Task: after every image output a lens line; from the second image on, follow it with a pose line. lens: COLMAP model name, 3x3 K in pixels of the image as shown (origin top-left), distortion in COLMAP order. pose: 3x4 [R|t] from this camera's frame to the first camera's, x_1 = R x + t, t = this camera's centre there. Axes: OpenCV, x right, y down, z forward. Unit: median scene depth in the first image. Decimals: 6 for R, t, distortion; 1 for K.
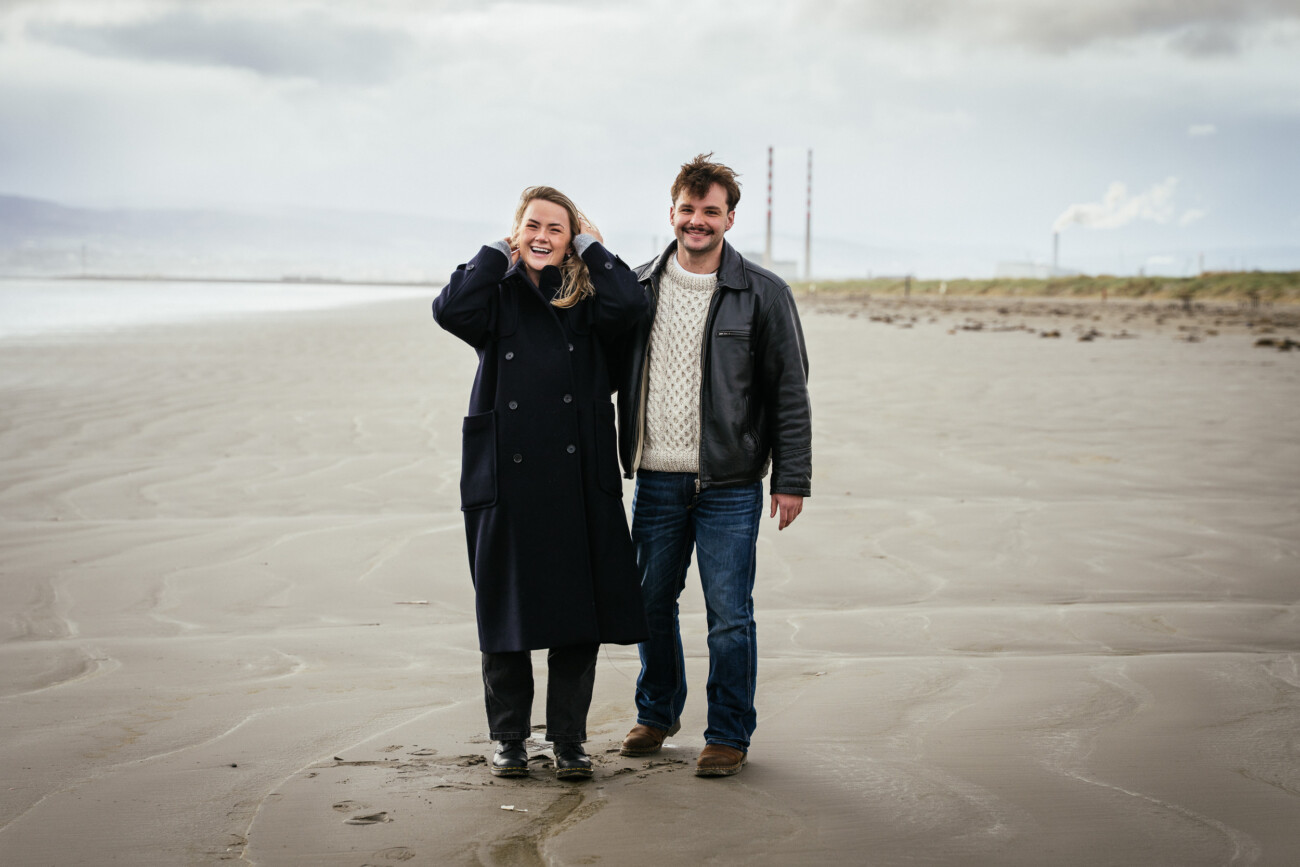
lens RADIAL K [[2634.1, 0, 697.4], [0, 2634.1, 430.3], [0, 0, 1]] dist [0.690667, -4.653473]
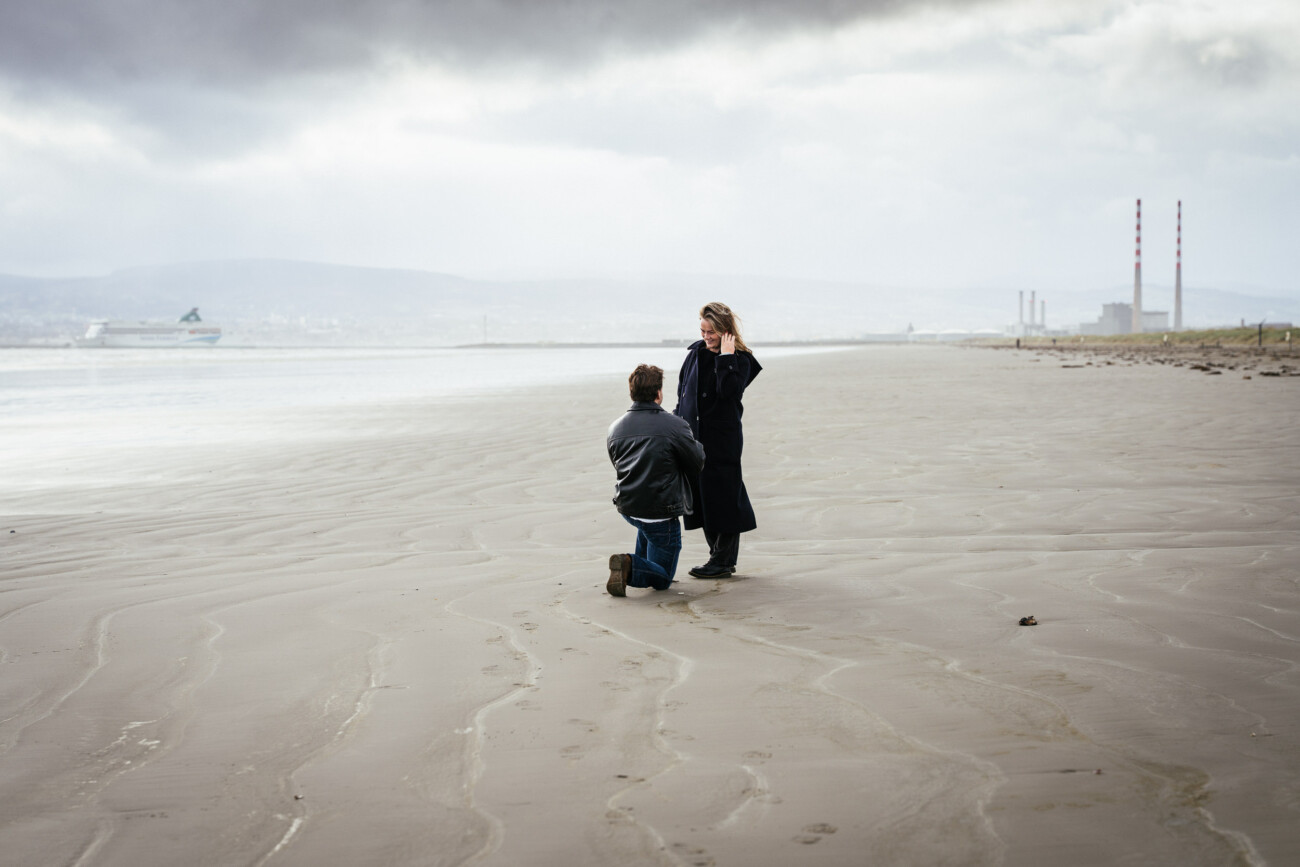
lens RADIAL K [[2613.6, 0, 650.0], [0, 2613.6, 433.5], [0, 0, 1]] dist [0.659140, -4.424969]
pose [[0.986976, -0.013459, -0.160305, 0.068643], [0.010216, 0.999727, -0.021036, 0.016032], [0.160544, 0.019124, 0.986843, -0.305255]]
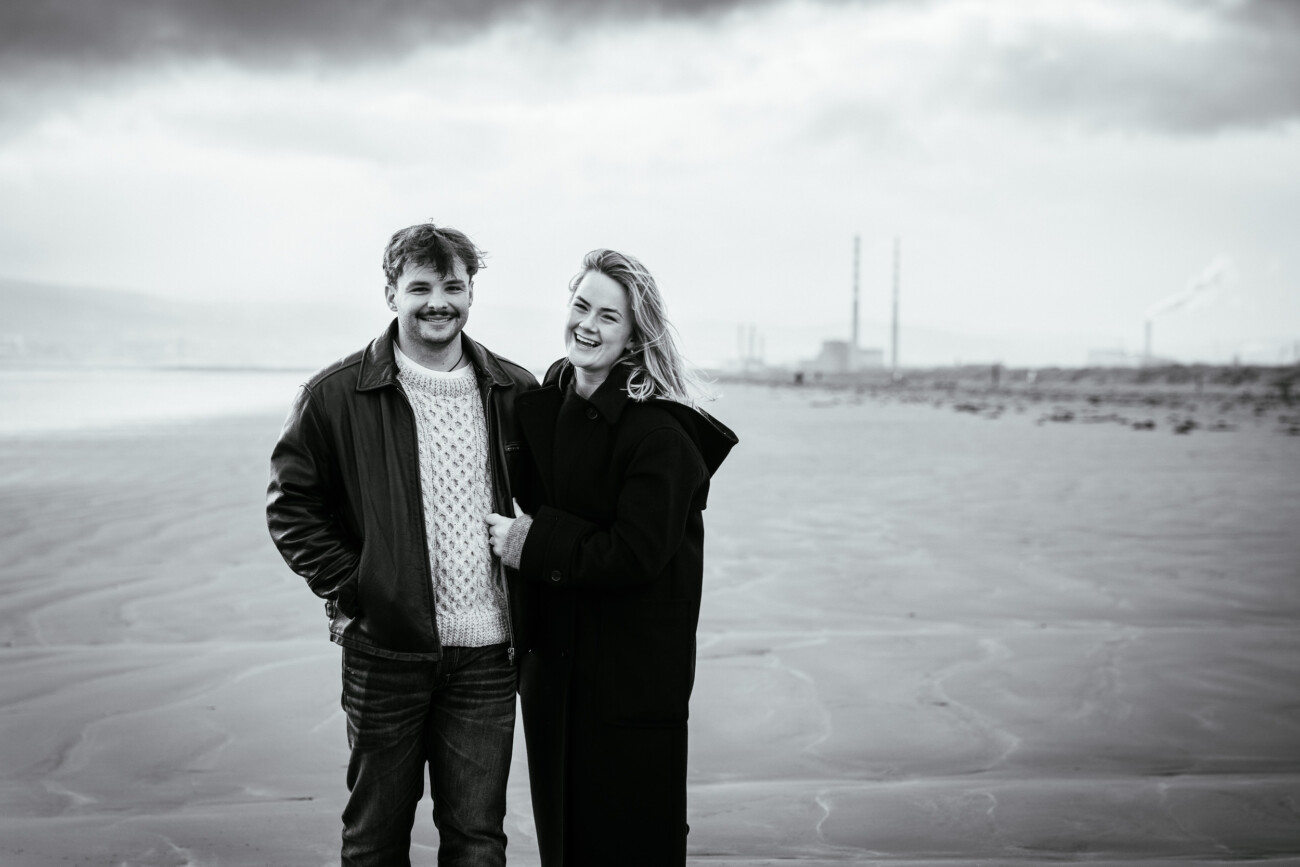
lens RADIAL K [[2613.6, 0, 650.0], [0, 2613.6, 433.5], [0, 0, 1]] dist [0.659140, -4.424969]
pose [[0.998659, 0.000001, -0.051766, 0.011072], [-0.001645, 0.999495, -0.031719, -0.005588], [0.051740, 0.031762, 0.998155, 0.085893]]
